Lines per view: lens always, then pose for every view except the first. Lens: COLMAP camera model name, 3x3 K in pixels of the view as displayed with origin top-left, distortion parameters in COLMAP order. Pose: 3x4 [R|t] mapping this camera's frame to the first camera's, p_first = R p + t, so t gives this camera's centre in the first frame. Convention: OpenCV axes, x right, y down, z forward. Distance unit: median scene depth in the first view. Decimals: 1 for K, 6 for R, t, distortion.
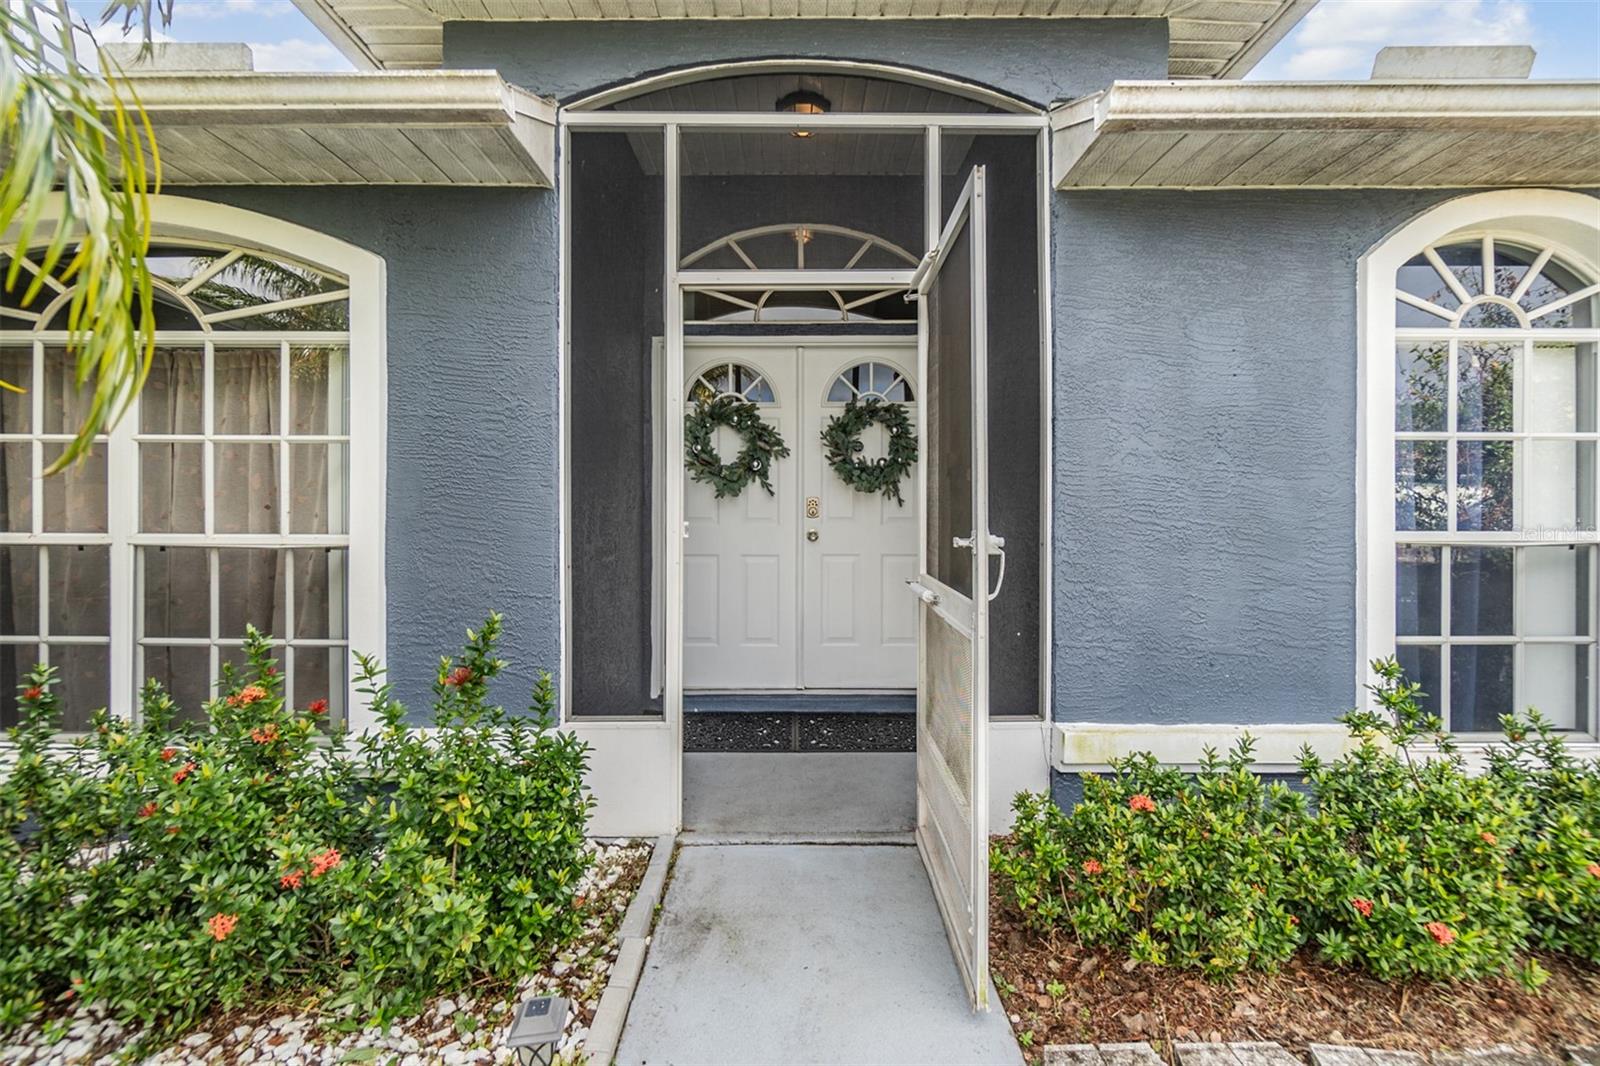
lens RADIAL K [[802.7, 0, 796.4], [0, 802.7, 494.0], [0, 0, 1]] dist [-0.023883, -0.000051]
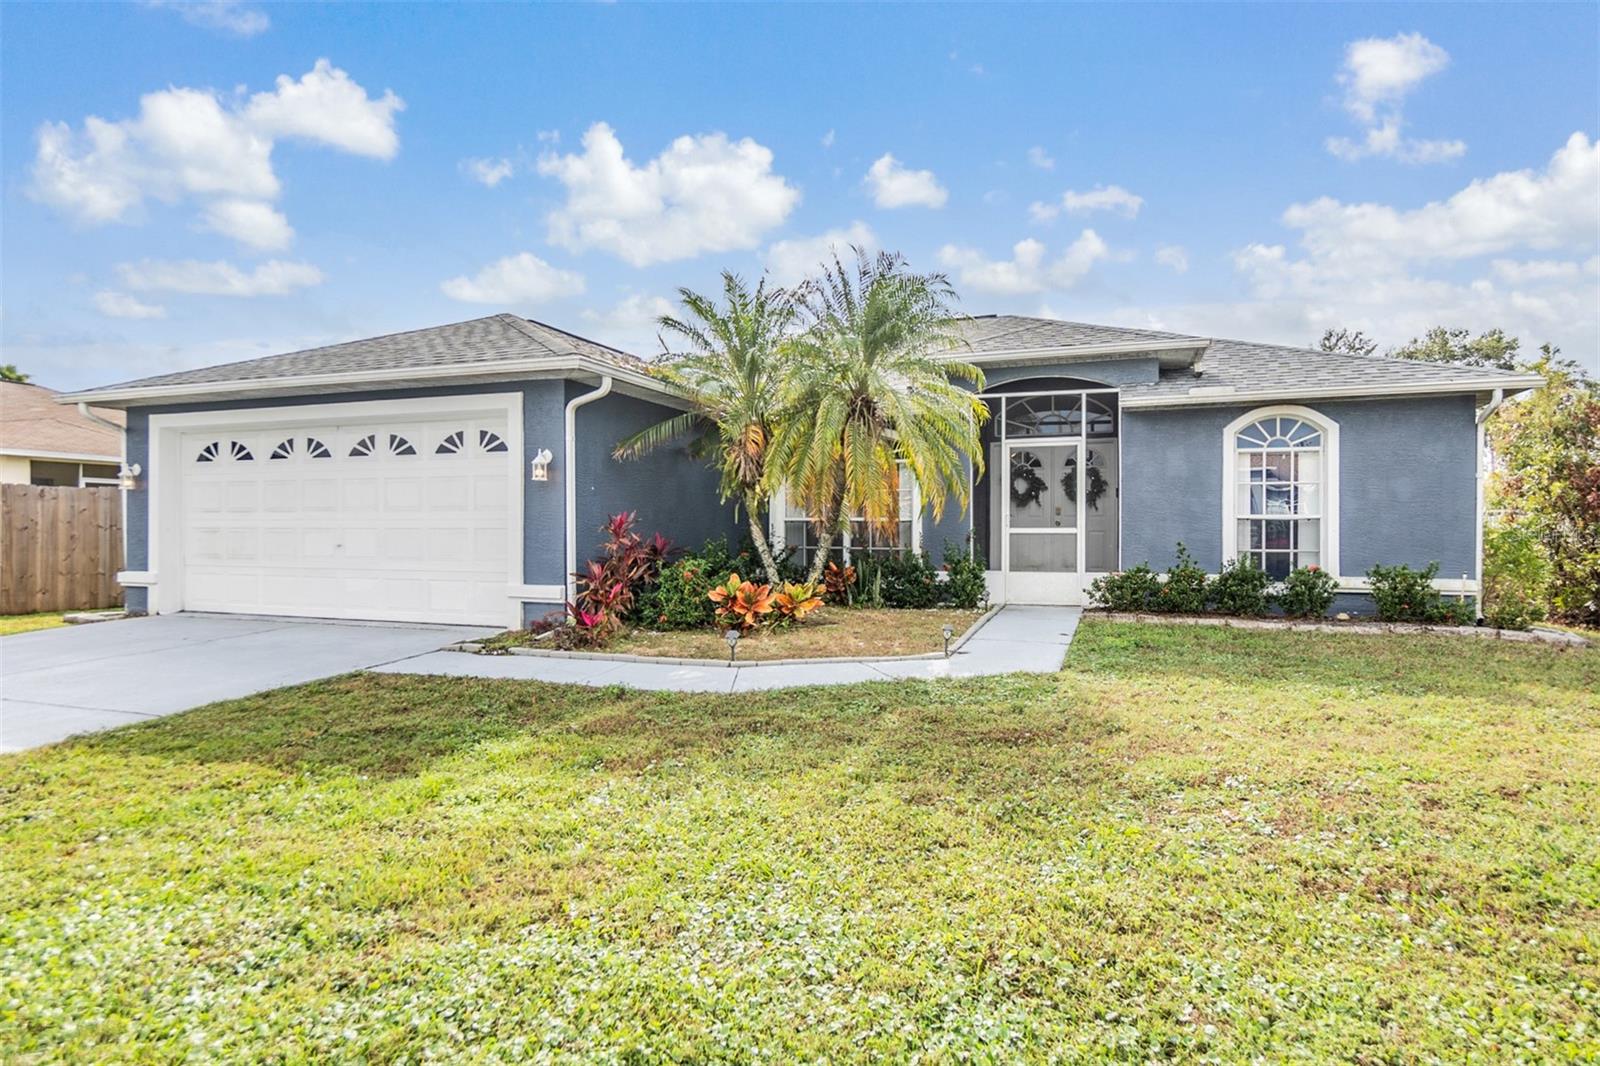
lens RADIAL K [[865.7, 0, 799.4], [0, 865.7, 510.8], [0, 0, 1]] dist [0.000116, -0.000067]
pose [[0.942350, -0.004157, -0.334602, 0.258236], [0.001145, 0.999957, -0.009196, 0.061646], [0.334626, 0.008283, 0.942315, -2.772723]]
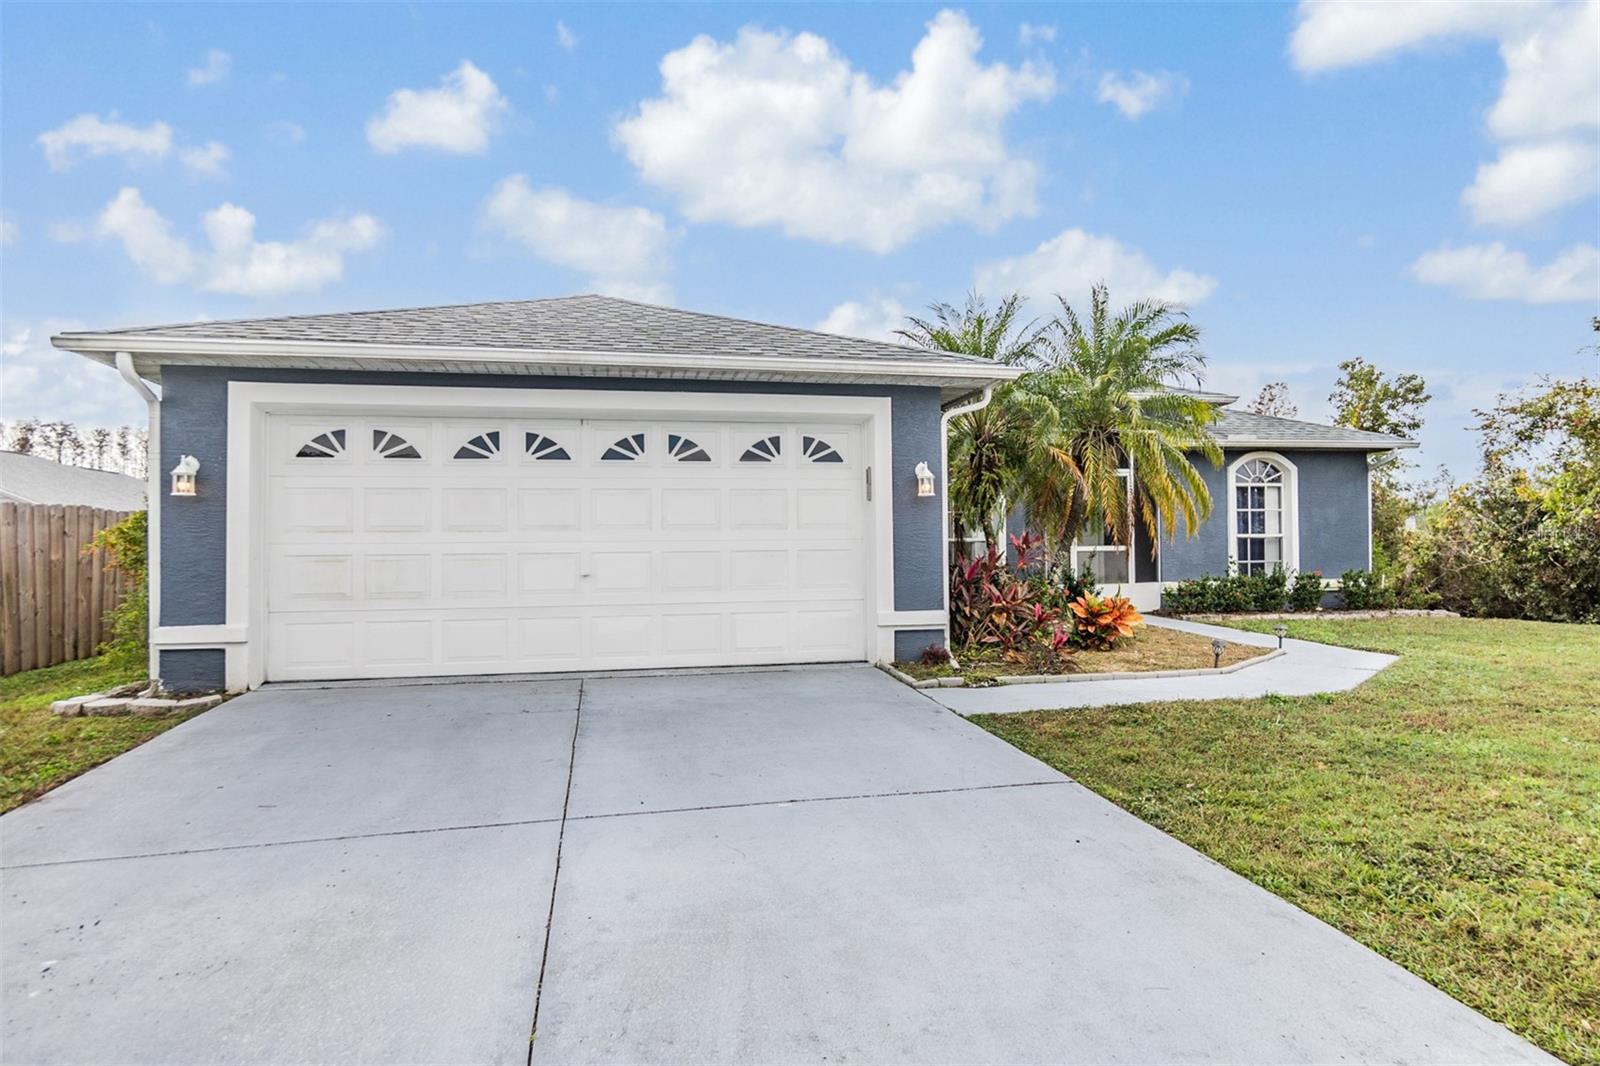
lens RADIAL K [[851.9, 0, 800.0], [0, 851.9, 533.0], [0, 0, 1]] dist [0.001279, -0.000249]
pose [[0.982462, -0.005670, 0.186378, -2.214707], [0.007780, 0.999914, -0.010592, 0.069666], [-0.186302, 0.011857, 0.982421, -2.817570]]
